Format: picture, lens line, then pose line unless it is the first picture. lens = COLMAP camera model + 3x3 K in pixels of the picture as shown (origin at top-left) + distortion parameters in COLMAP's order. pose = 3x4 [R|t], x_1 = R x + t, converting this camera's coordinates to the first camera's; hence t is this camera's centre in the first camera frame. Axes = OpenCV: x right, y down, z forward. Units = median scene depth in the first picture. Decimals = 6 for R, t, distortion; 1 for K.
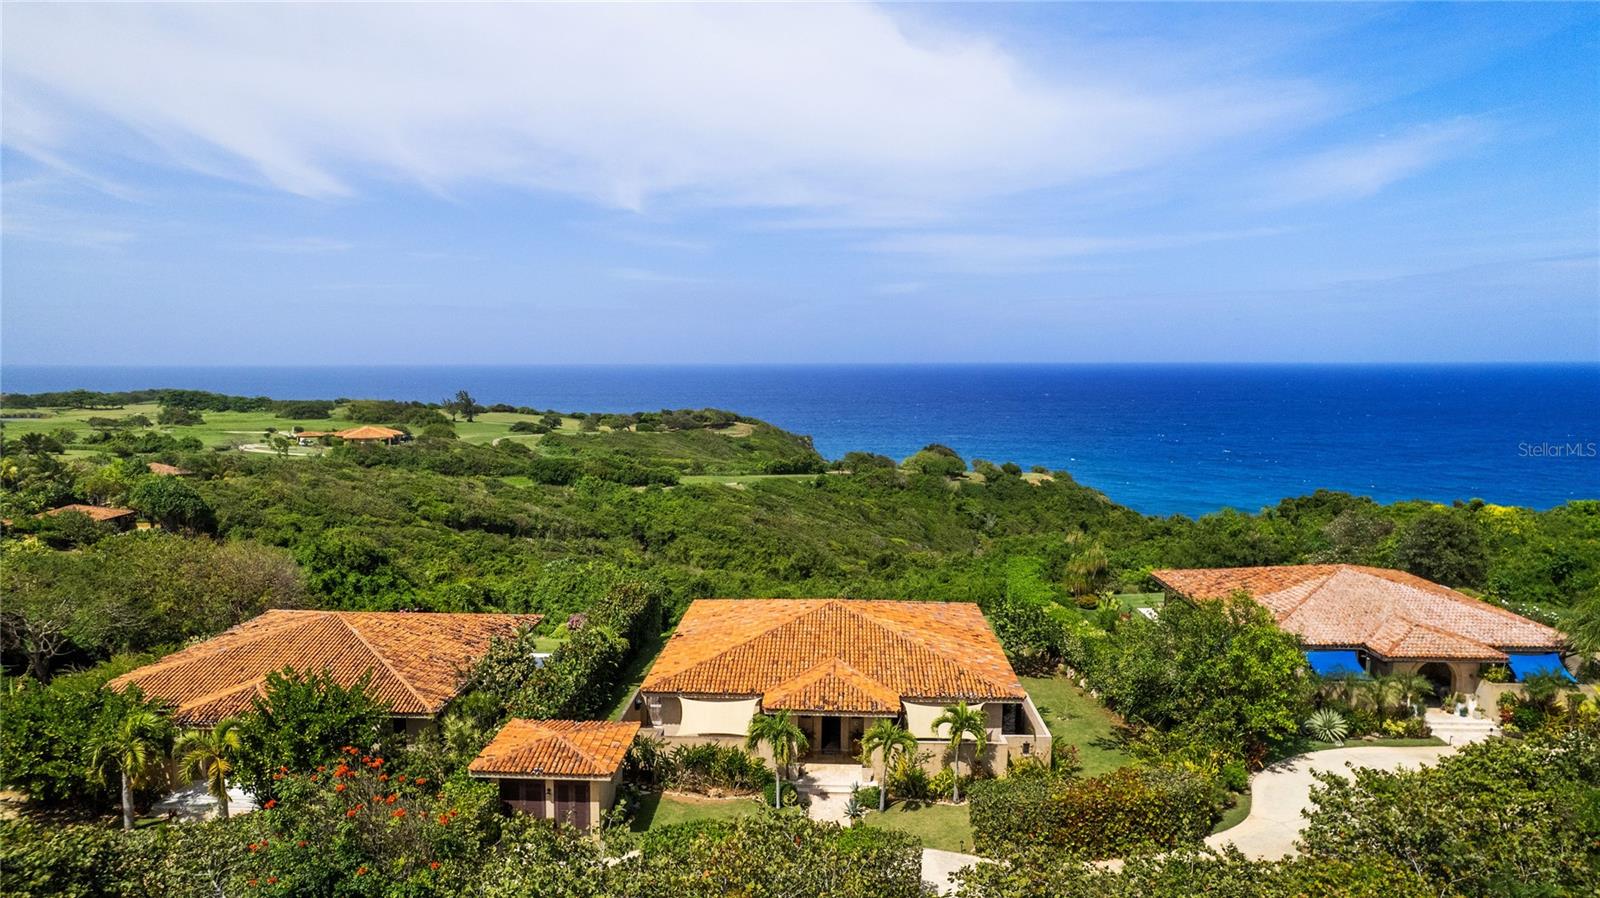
lens RADIAL K [[947.5, 0, 800.0], [0, 947.5, 449.0], [0, 0, 1]] dist [-0.072748, 0.053421]
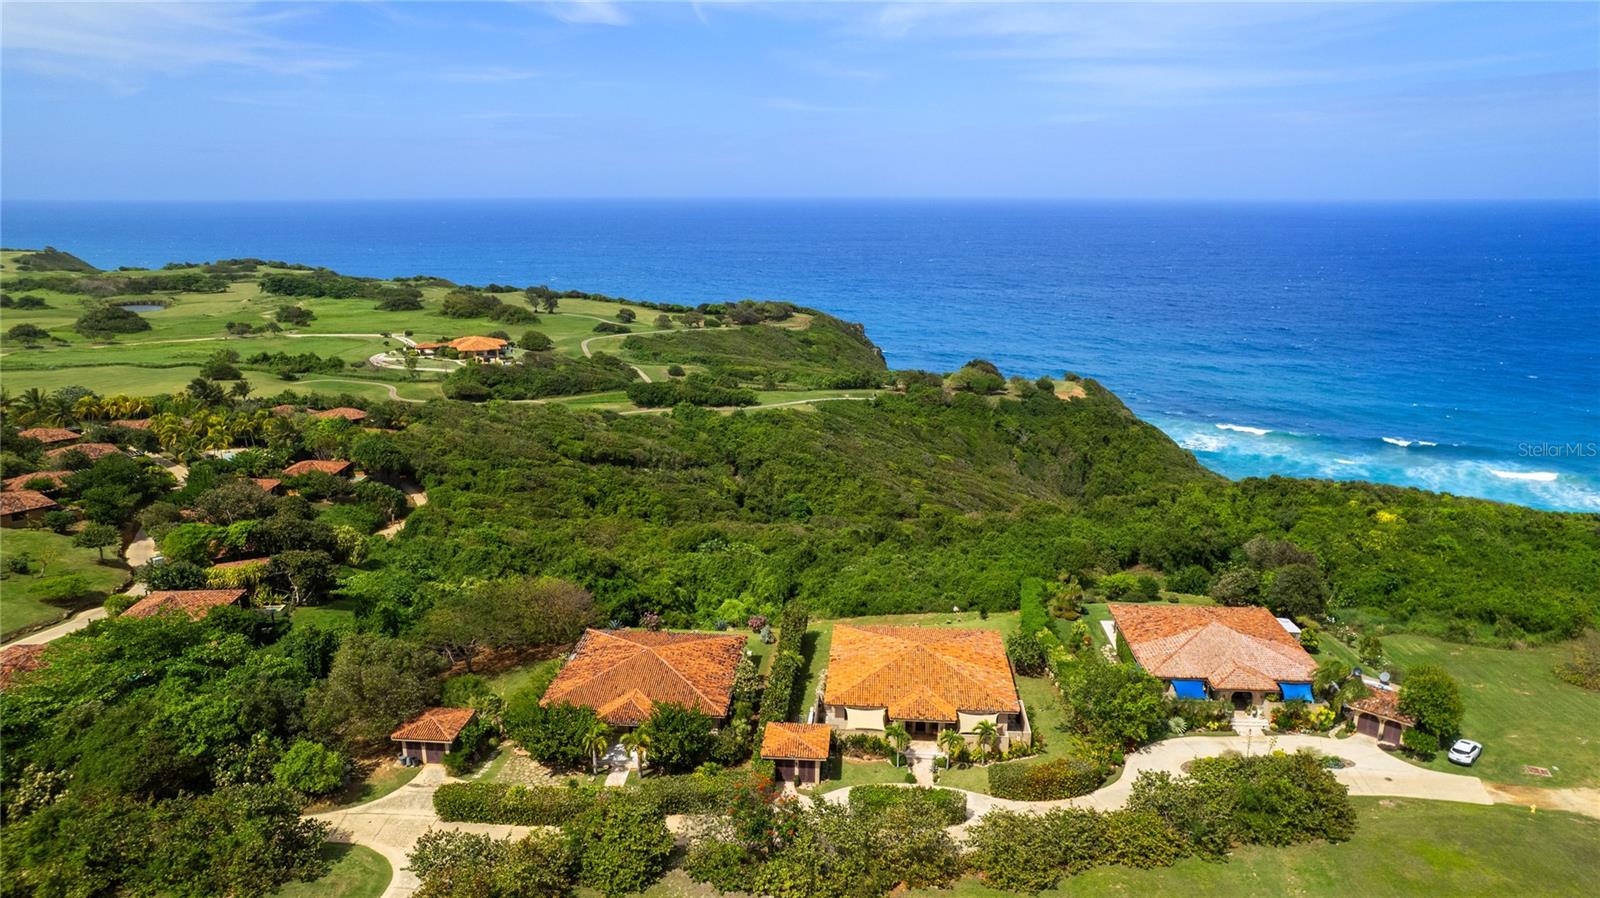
lens RADIAL K [[911.5, 0, 800.0], [0, 911.5, 449.0], [0, 0, 1]] dist [-0.052468, -0.000839]
pose [[0.998783, 0.003845, -0.049179, -0.082628], [0.003924, 0.987604, 0.156919, -0.364861], [0.049172, -0.156921, 0.986386, -0.513382]]
